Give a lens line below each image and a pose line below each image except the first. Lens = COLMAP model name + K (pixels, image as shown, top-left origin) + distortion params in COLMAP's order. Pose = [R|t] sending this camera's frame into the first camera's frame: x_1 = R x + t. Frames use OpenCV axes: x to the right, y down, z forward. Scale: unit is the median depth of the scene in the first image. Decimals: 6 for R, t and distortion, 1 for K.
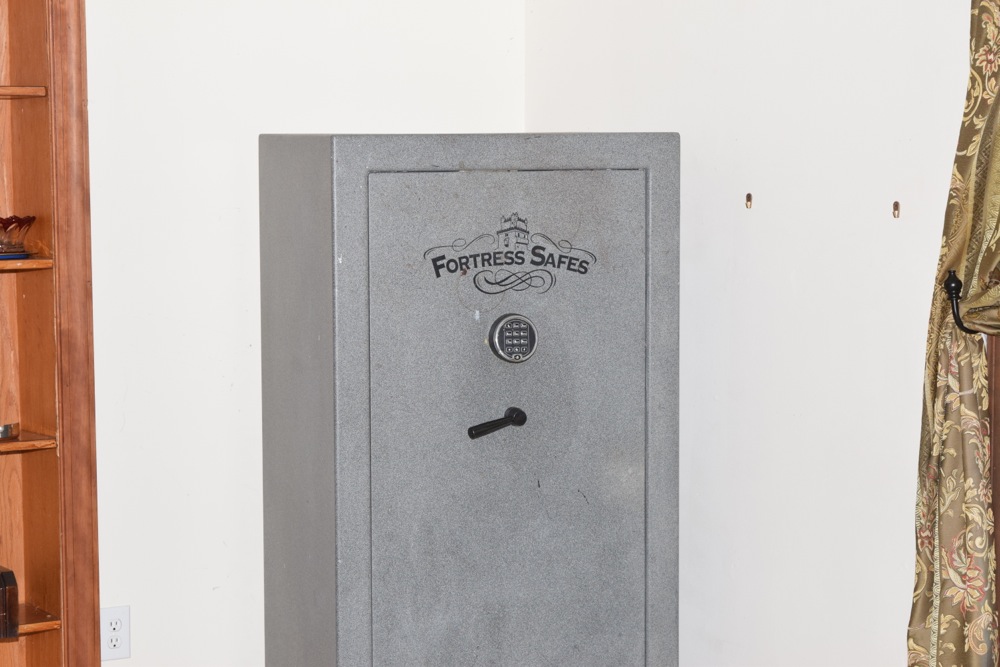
lens RADIAL K [[2285.3, 0, 500.0], [0, 2285.3, 333.5], [0, 0, 1]] dist [0.042121, 0.437144]
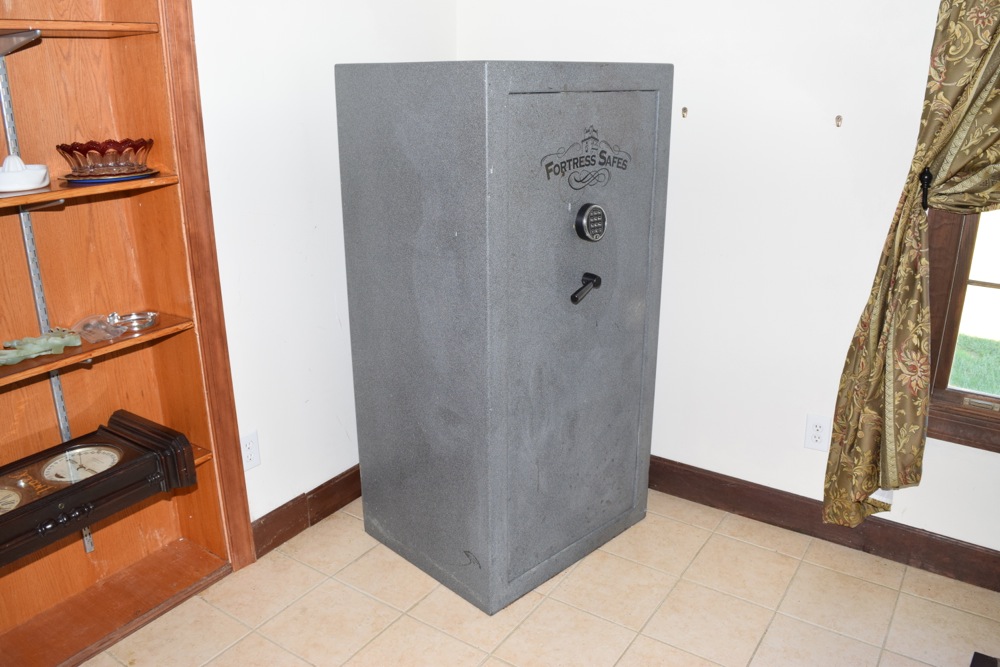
lens RADIAL K [[785.5, 0, 500.0], [0, 785.5, 333.5], [0, 0, 1]] dist [-0.087160, 0.003635]
pose [[0.907523, -0.131930, 0.398743, -0.231523], [0.036673, 0.970649, 0.237687, -0.045182], [-0.418398, -0.201083, 0.885725, 0.607640]]
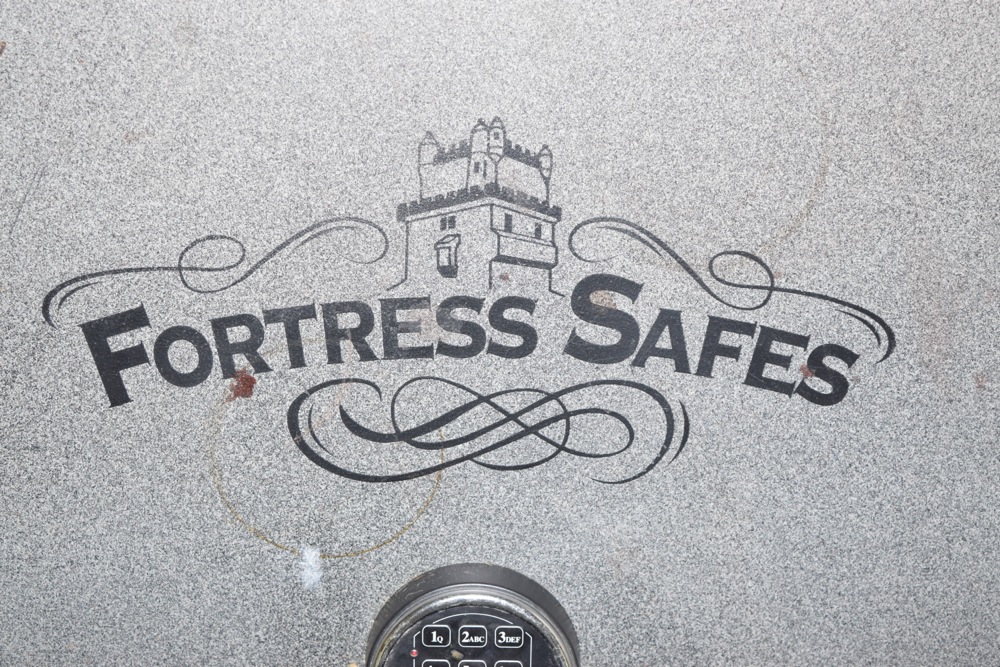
lens RADIAL K [[1809.8, 0, 500.0], [0, 1809.8, 333.5], [0, 0, 1]] dist [-0.000333, -0.029571]
pose [[0.945248, 0.100357, -0.310538, 0.060435], [-0.030675, 0.974653, 0.221608, -0.070272], [0.324907, -0.199949, 0.924368, 0.844031]]
